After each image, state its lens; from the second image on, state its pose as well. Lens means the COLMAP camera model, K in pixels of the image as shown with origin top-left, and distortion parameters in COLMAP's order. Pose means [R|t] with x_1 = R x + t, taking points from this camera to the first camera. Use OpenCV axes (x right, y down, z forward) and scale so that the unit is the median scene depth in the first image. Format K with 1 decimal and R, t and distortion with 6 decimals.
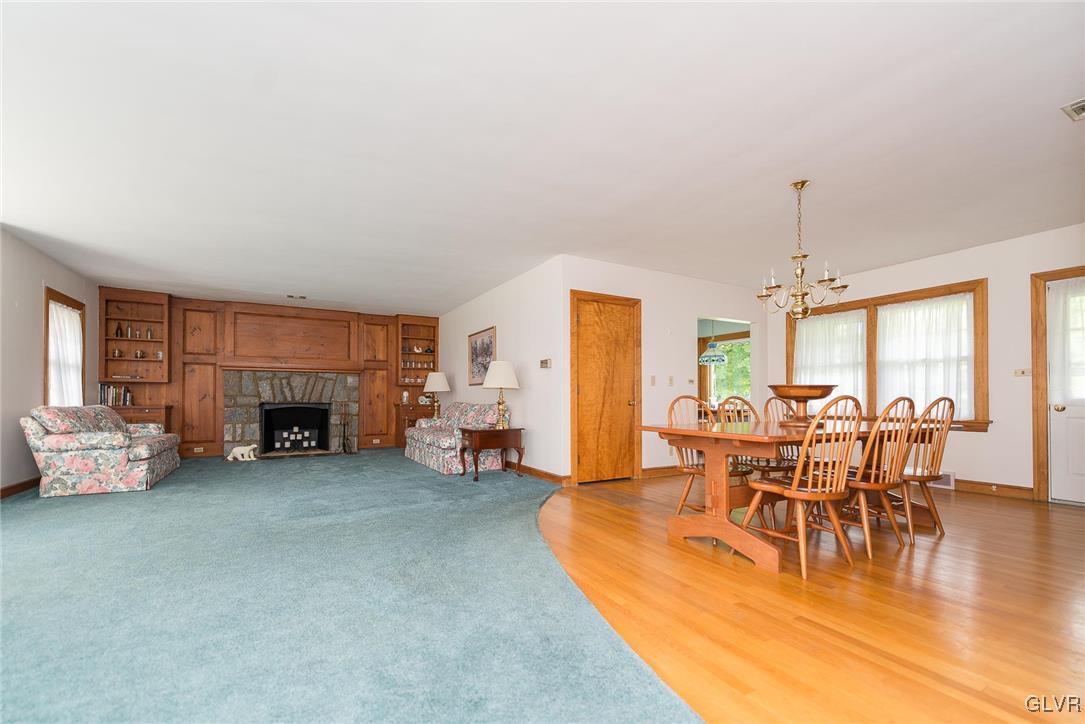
lens RADIAL K [[460.2, 0, 543.0], [0, 460.2, 395.4], [0, 0, 1]] dist [-0.000871, -0.000072]
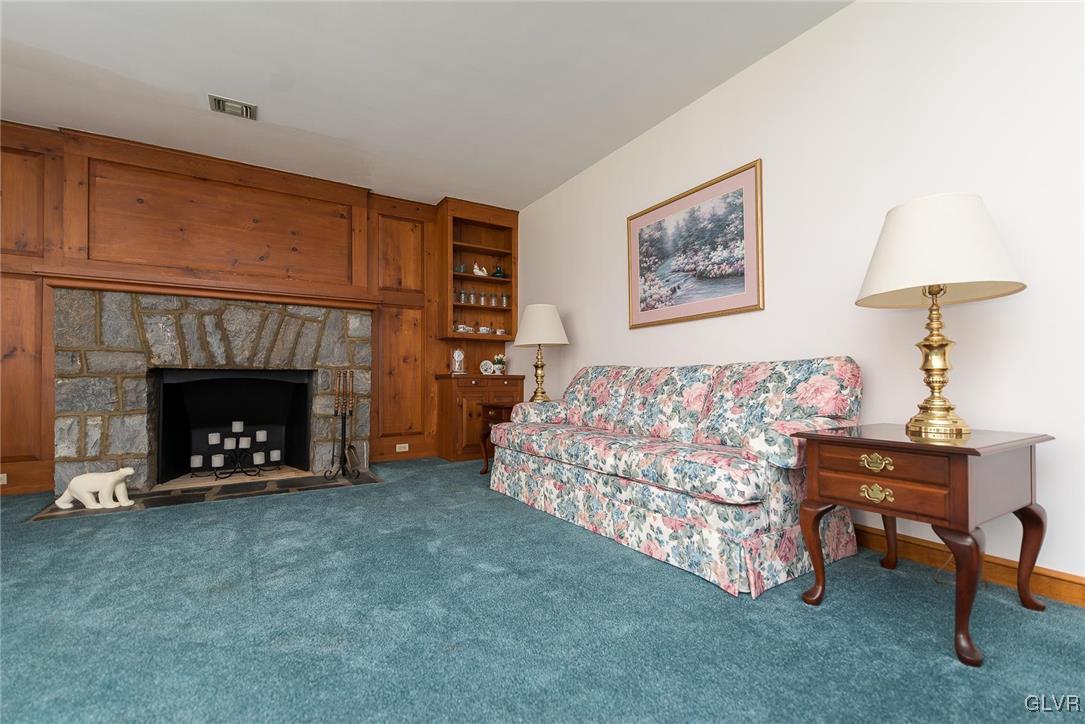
lens RADIAL K [[481.2, 0, 542.7], [0, 481.2, 376.5], [0, 0, 1]] dist [0.003611, 0.000303]
pose [[0.999070, -0.002402, 0.043051, -0.253404], [0.002586, 0.999988, -0.004207, 0.025981], [-0.043041, 0.004314, 0.999064, 0.507693]]
